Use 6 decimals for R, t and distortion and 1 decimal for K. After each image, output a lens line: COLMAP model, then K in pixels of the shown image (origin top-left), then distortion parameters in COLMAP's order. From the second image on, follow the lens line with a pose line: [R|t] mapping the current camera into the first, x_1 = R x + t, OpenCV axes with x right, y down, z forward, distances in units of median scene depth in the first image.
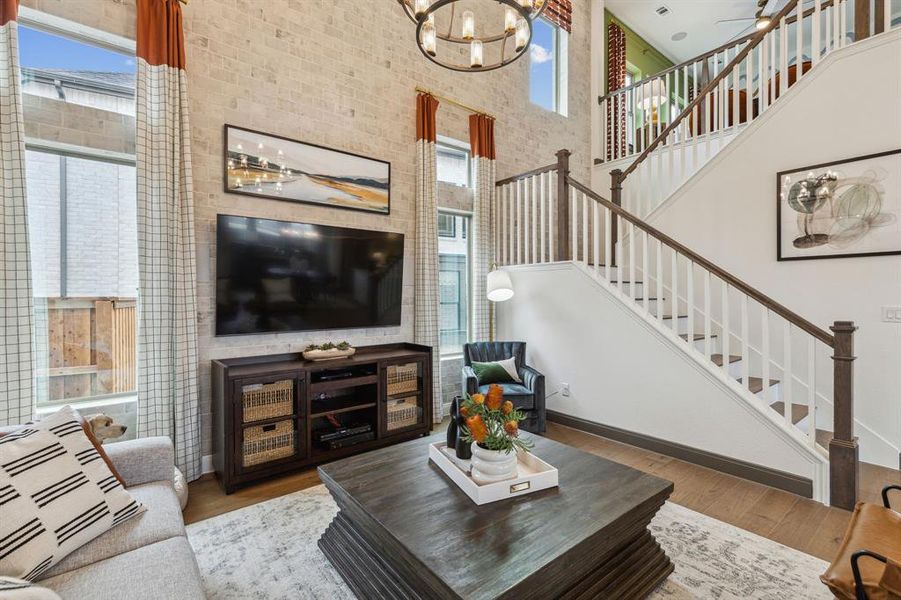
lens RADIAL K [[405.2, 0, 452.4], [0, 405.2, 298.7], [0, 0, 1]] dist [0.001869, -0.000285]
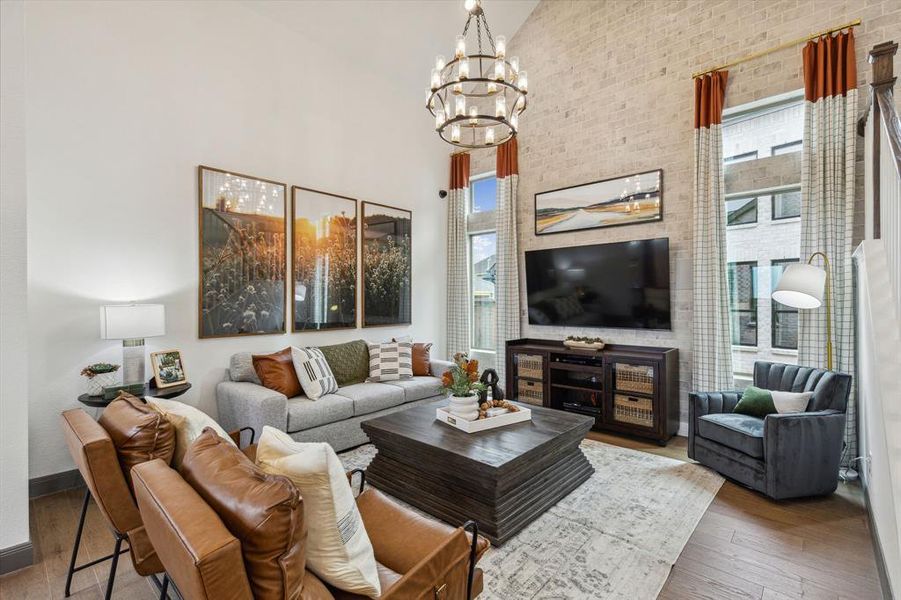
lens RADIAL K [[405.2, 0, 452.4], [0, 405.2, 298.7], [0, 0, 1]] dist [0.001869, -0.000285]
pose [[0.166382, 0.004643, -0.986050, 0.850275], [-0.003339, 0.999986, 0.004145, -0.014912], [0.986056, 0.002603, 0.166395, 0.351966]]
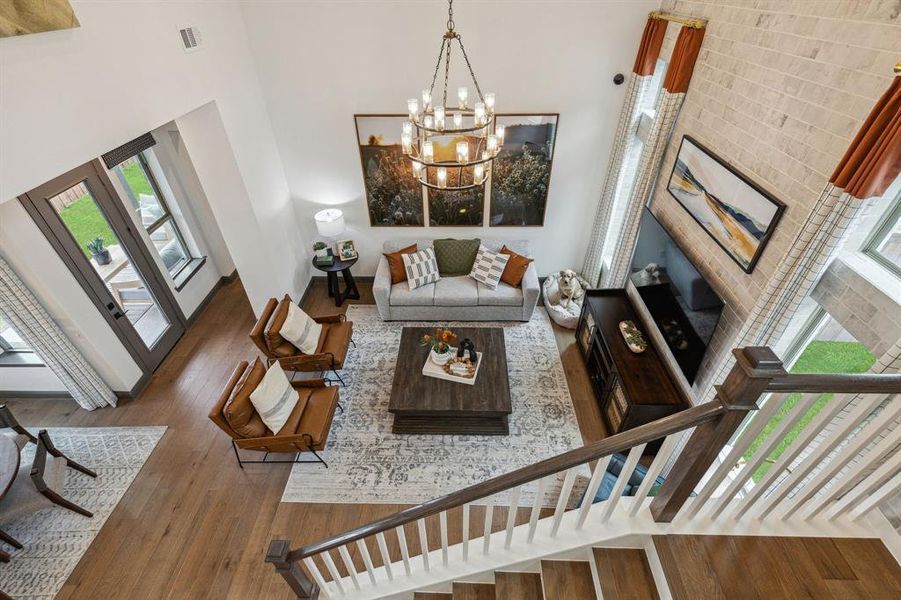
lens RADIAL K [[405.2, 0, 452.4], [0, 405.2, 298.7], [0, 0, 1]] dist [0.001869, -0.000285]
pose [[-0.635722, 0.490403, -0.596123, 0.685086], [0.014631, 0.779778, 0.625885, -0.695643], [0.771779, 0.389167, -0.502897, 1.089323]]
